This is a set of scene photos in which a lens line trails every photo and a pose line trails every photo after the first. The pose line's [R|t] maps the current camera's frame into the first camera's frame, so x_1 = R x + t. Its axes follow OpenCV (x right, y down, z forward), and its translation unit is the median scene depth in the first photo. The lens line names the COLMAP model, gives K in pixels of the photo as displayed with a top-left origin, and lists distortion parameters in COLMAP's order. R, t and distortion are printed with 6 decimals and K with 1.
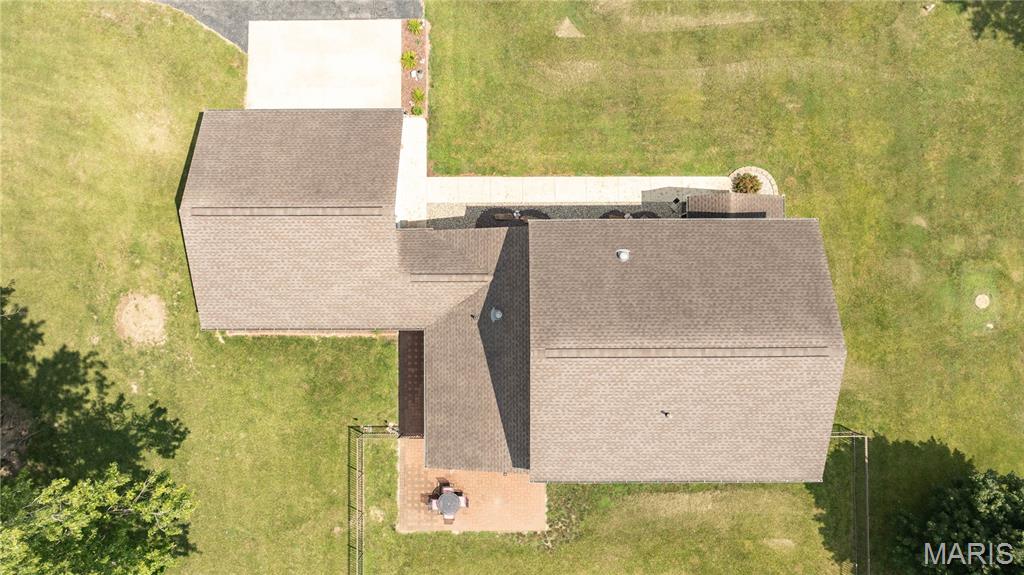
lens RADIAL K [[726.9, 0, 512.4], [0, 726.9, 292.9], [0, 0, 1]] dist [-0.003792, 0.010130]
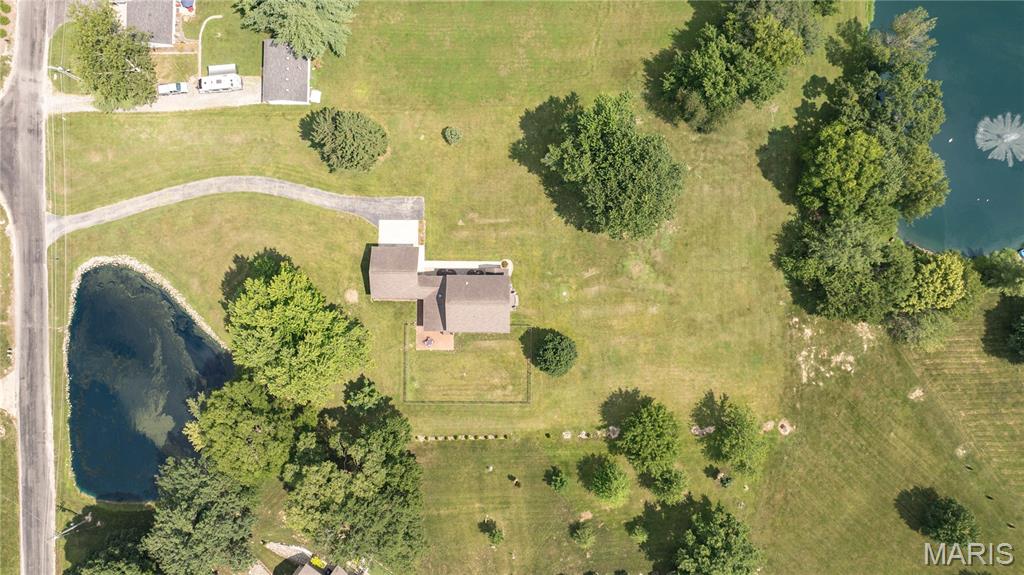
lens RADIAL K [[726.9, 0, 511.2], [0, 726.9, 282.1], [0, 0, 1]] dist [-0.003792, 0.010130]
pose [[0.999922, 0.009636, 0.007950, 0.323364], [-0.009694, 0.999927, 0.007189, -0.076365], [-0.007881, -0.007266, 0.999943, -2.956839]]
